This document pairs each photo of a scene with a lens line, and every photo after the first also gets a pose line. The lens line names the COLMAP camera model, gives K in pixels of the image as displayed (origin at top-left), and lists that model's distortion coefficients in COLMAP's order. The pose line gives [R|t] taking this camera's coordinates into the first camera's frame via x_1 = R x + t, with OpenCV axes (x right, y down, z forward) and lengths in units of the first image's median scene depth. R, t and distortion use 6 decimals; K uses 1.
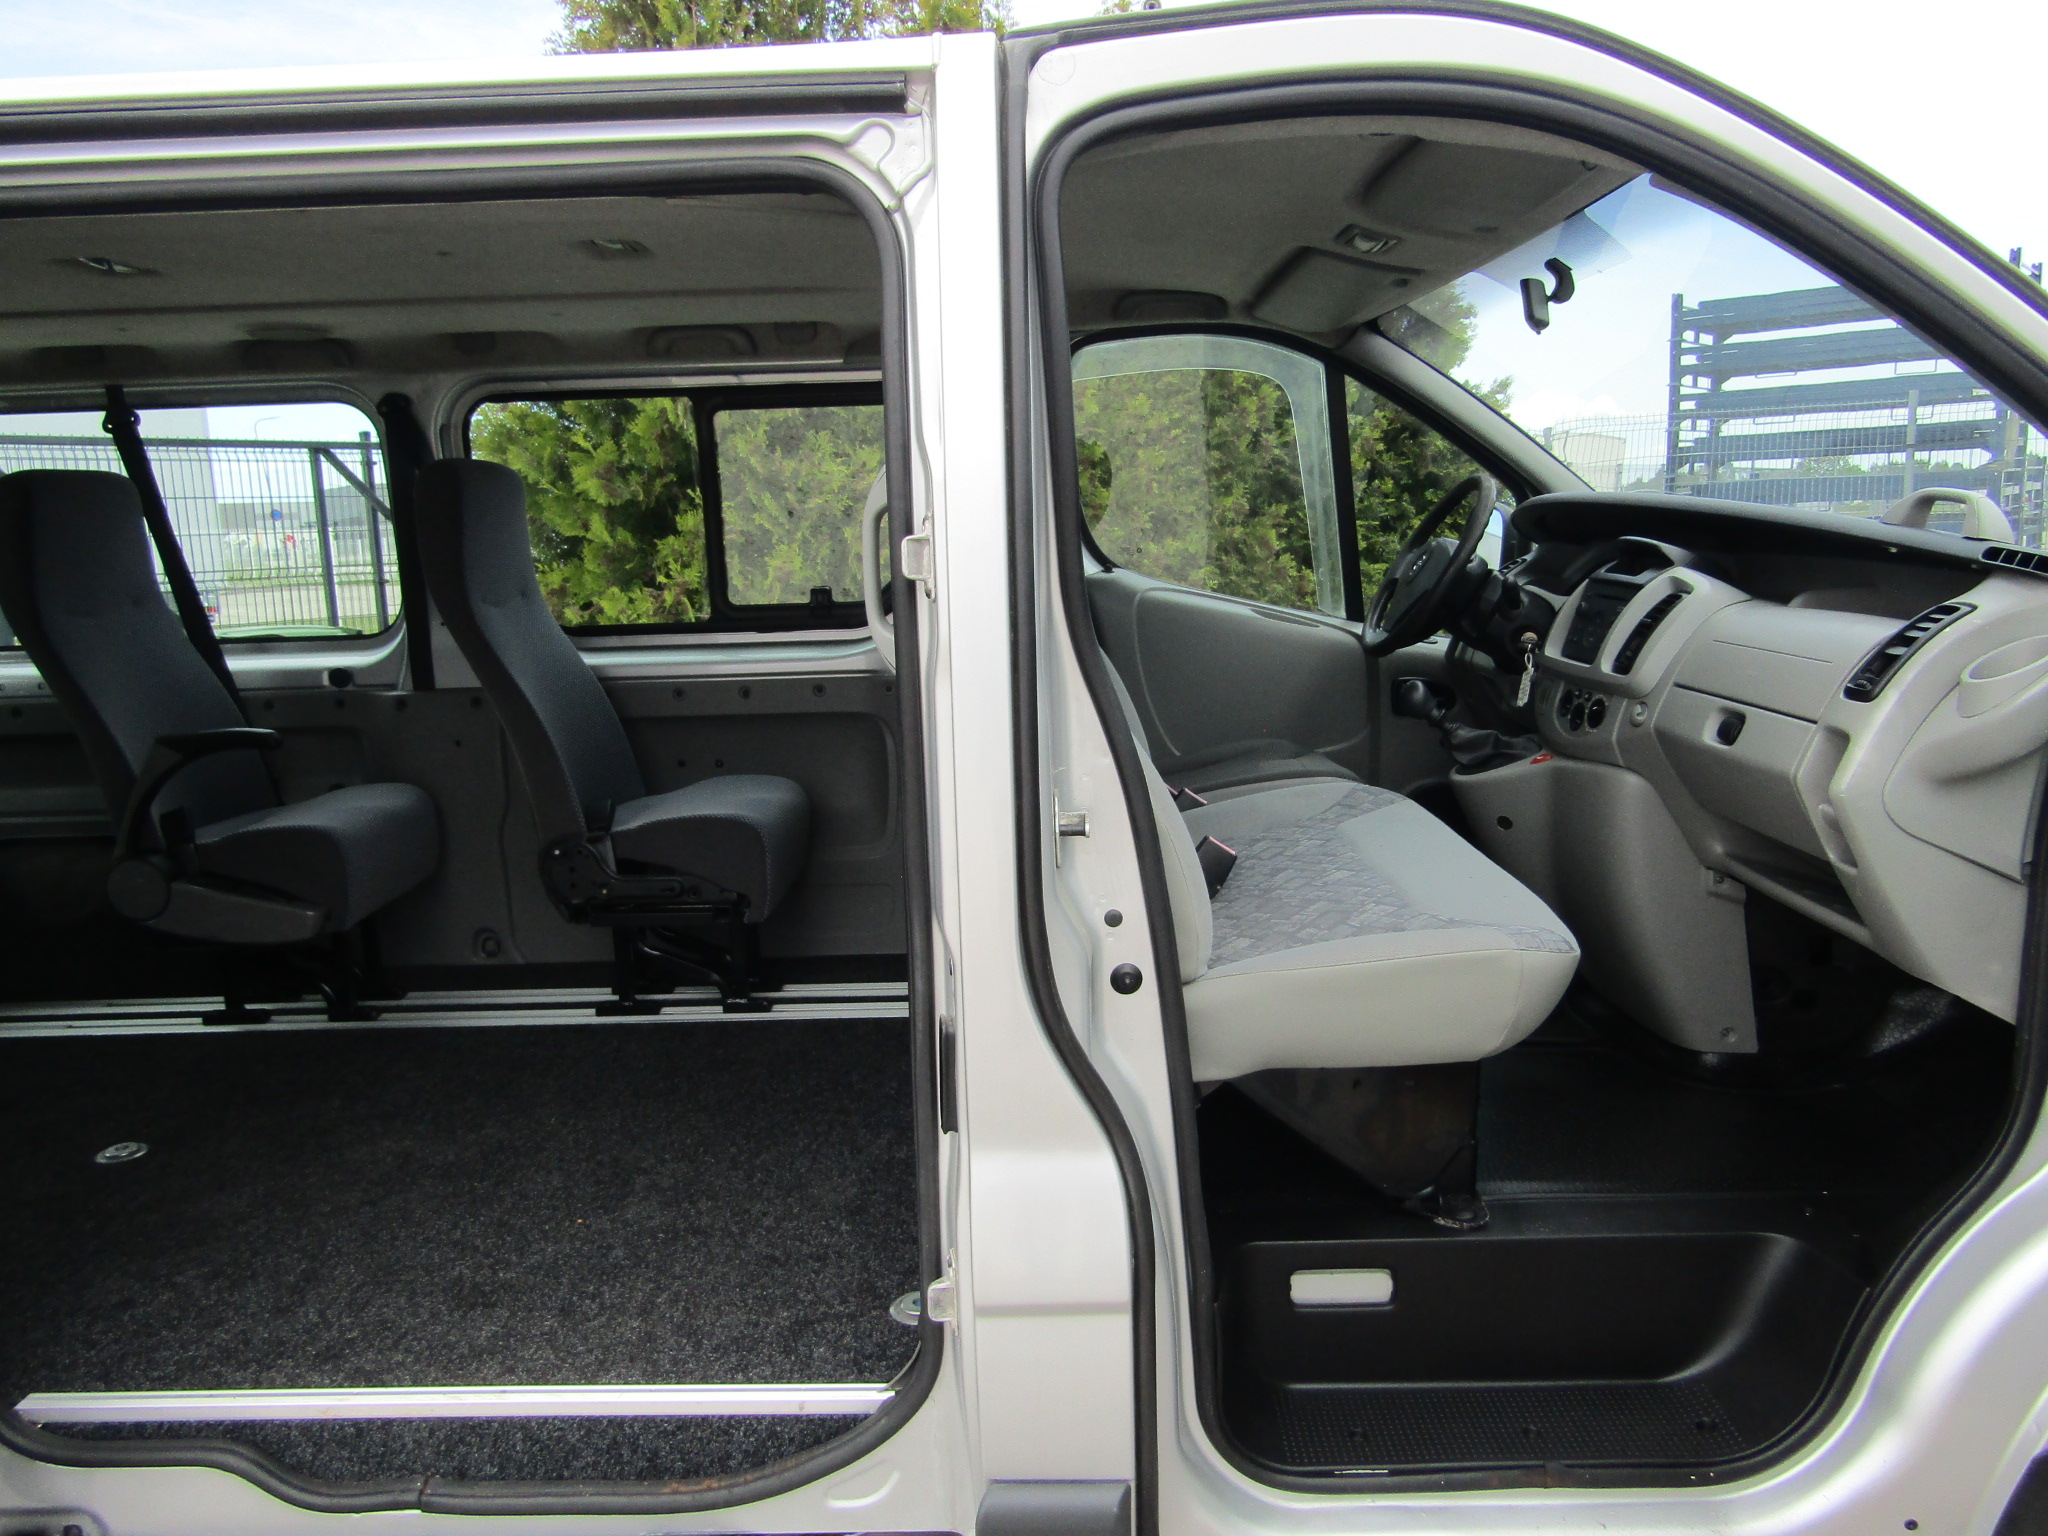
lens RADIAL K [[1444.4, 0, 1047.3], [0, 1444.4, 761.9], [0, 0, 1]] dist [0.009719, -0.029974]
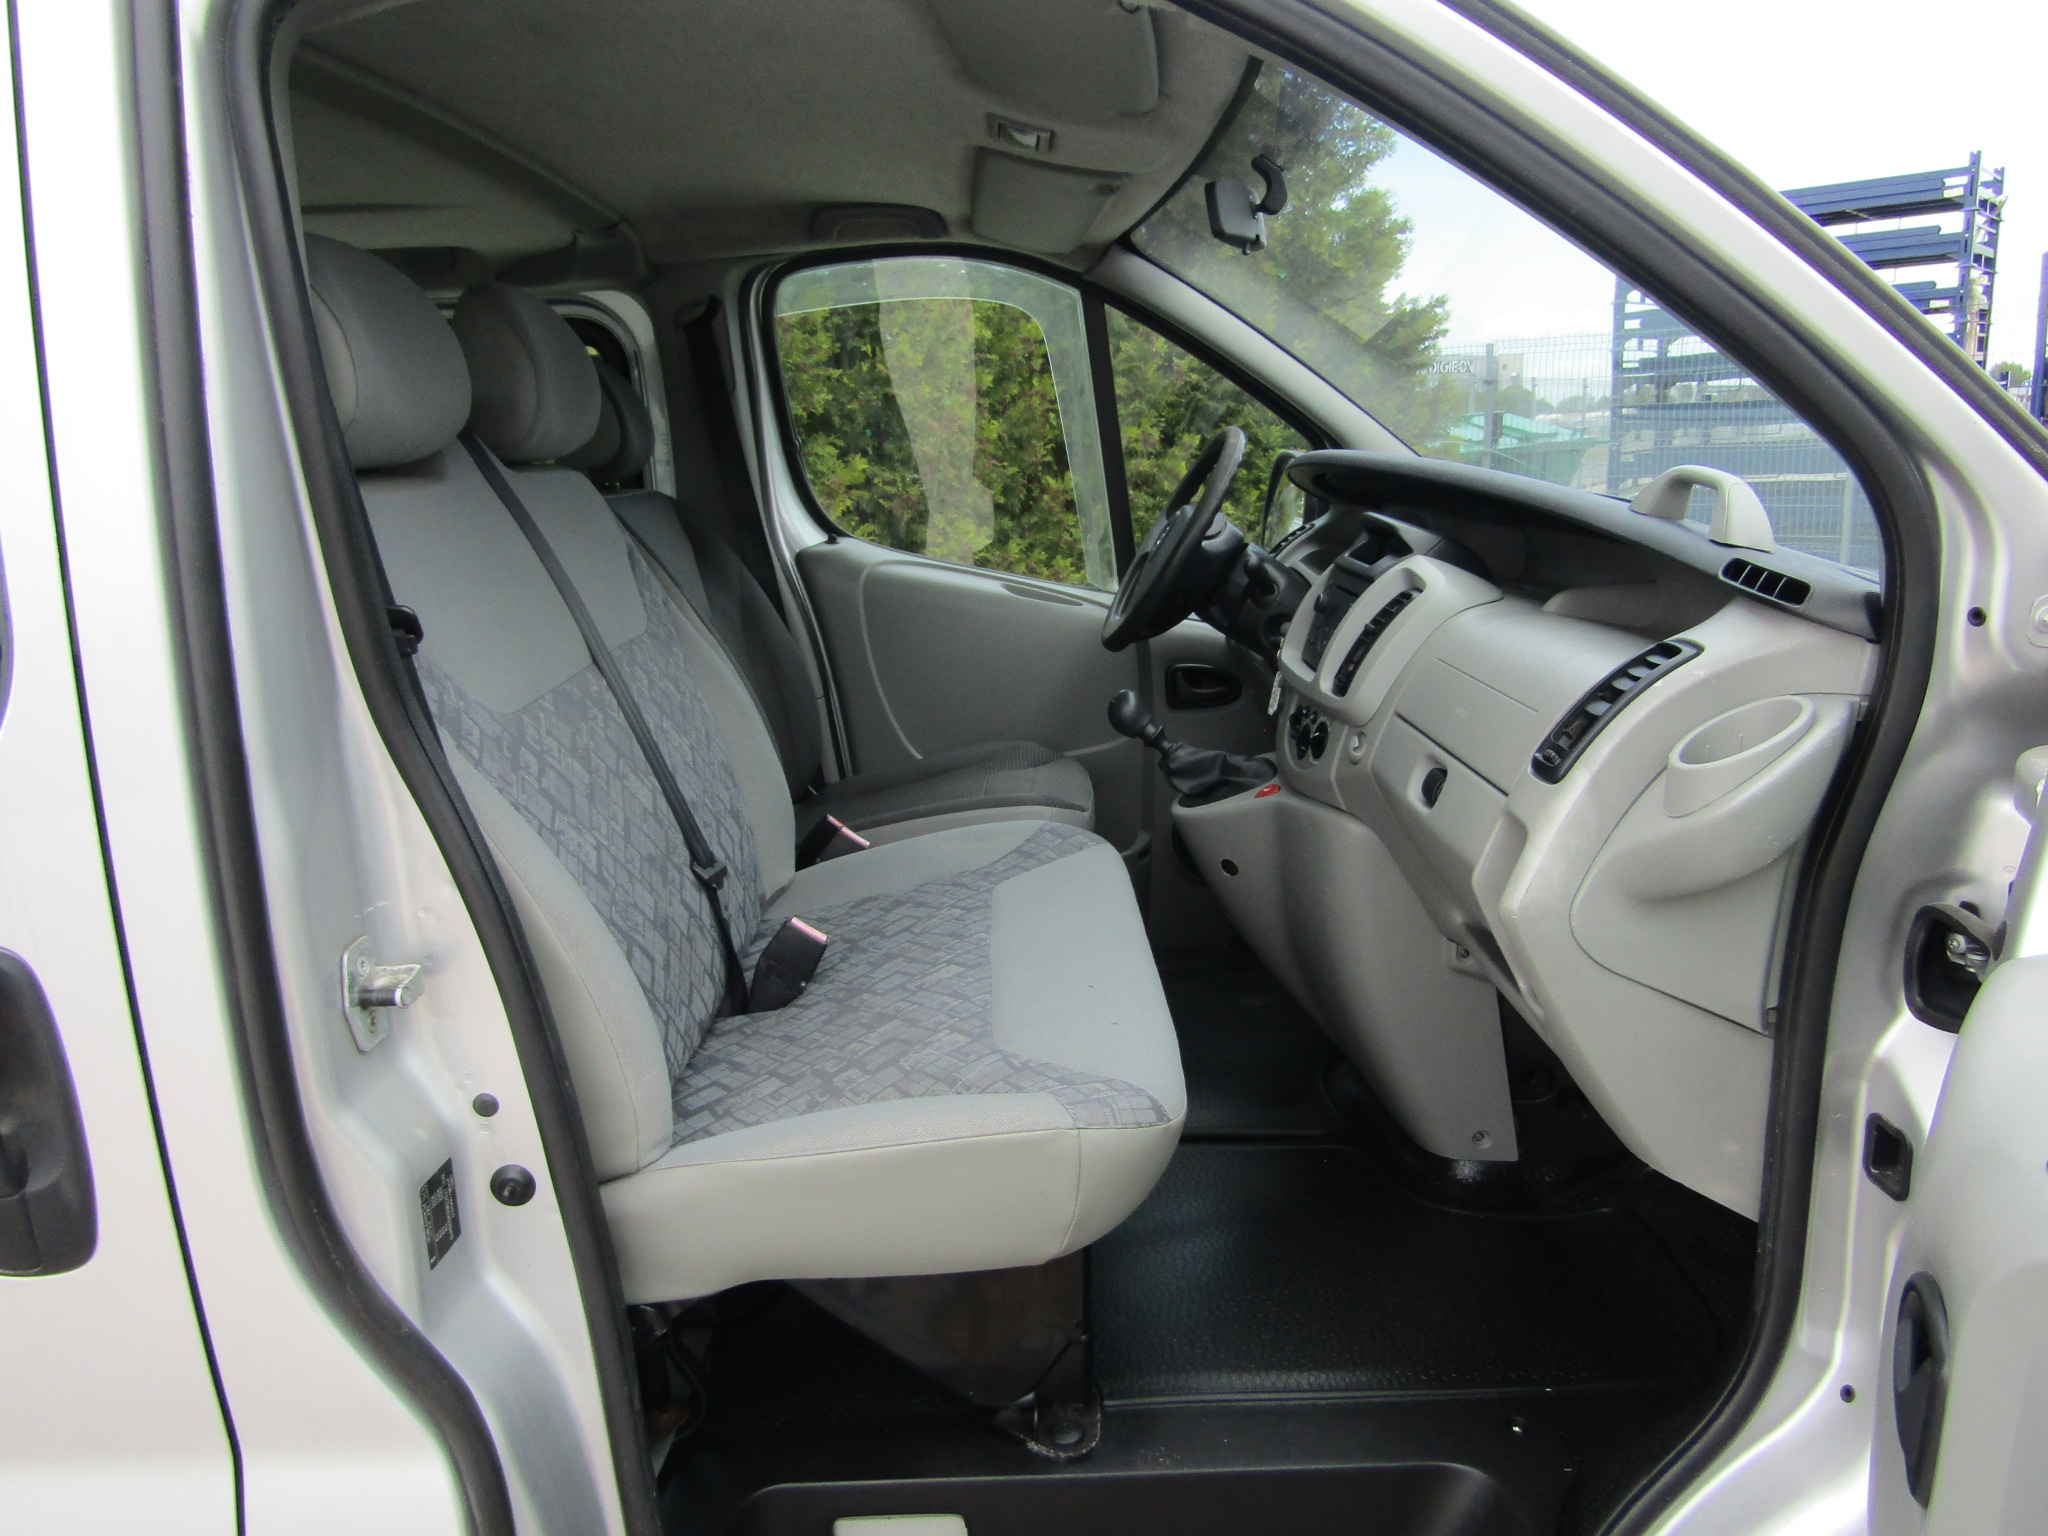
lens RADIAL K [[1473.9, 0, 1024.0], [0, 1473.9, 768.0], [0, 0, 1]] dist [-0.012576, 0.006368]
pose [[0.999819, -0.012436, 0.014383, 0.184760], [0.011704, 0.998686, 0.049893, -0.054478], [-0.014985, -0.049715, 0.998651, 0.175116]]
